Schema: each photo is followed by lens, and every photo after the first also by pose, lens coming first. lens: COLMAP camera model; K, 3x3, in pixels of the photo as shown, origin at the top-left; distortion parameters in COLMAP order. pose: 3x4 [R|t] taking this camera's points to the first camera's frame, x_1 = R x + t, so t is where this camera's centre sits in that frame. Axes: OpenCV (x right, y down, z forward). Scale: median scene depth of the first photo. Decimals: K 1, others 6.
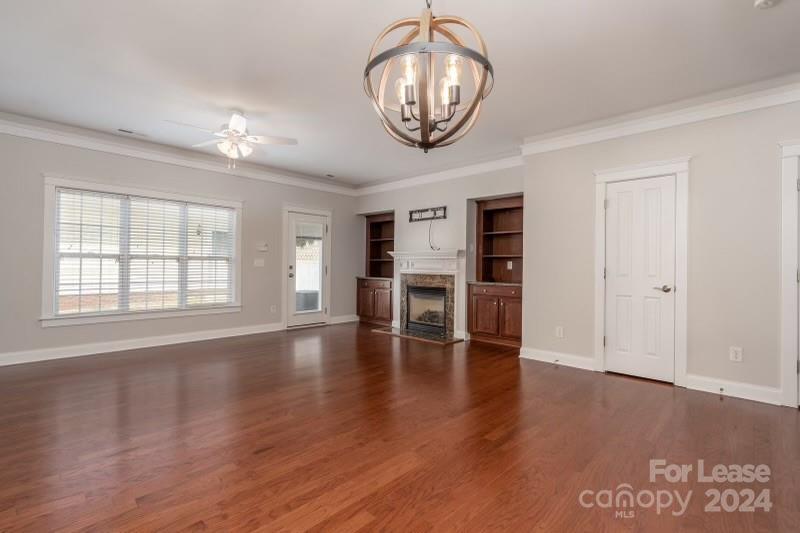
lens RADIAL K [[374.0, 0, 395.8], [0, 374.0, 266.5], [0, 0, 1]] dist [-0.002500, 0.000610]
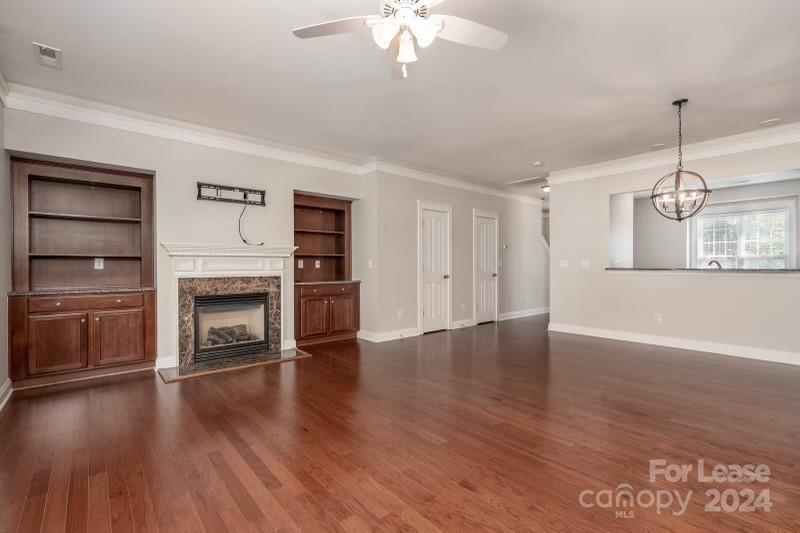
lens RADIAL K [[374.0, 0, 397.4], [0, 374.0, 265.9], [0, 0, 1]] dist [-0.002500, 0.000610]
pose [[0.087516, -0.014160, 0.996062, -0.654587], [0.003690, 0.999897, 0.013891, -0.010683], [-0.996156, 0.002460, 0.087559, 0.662014]]
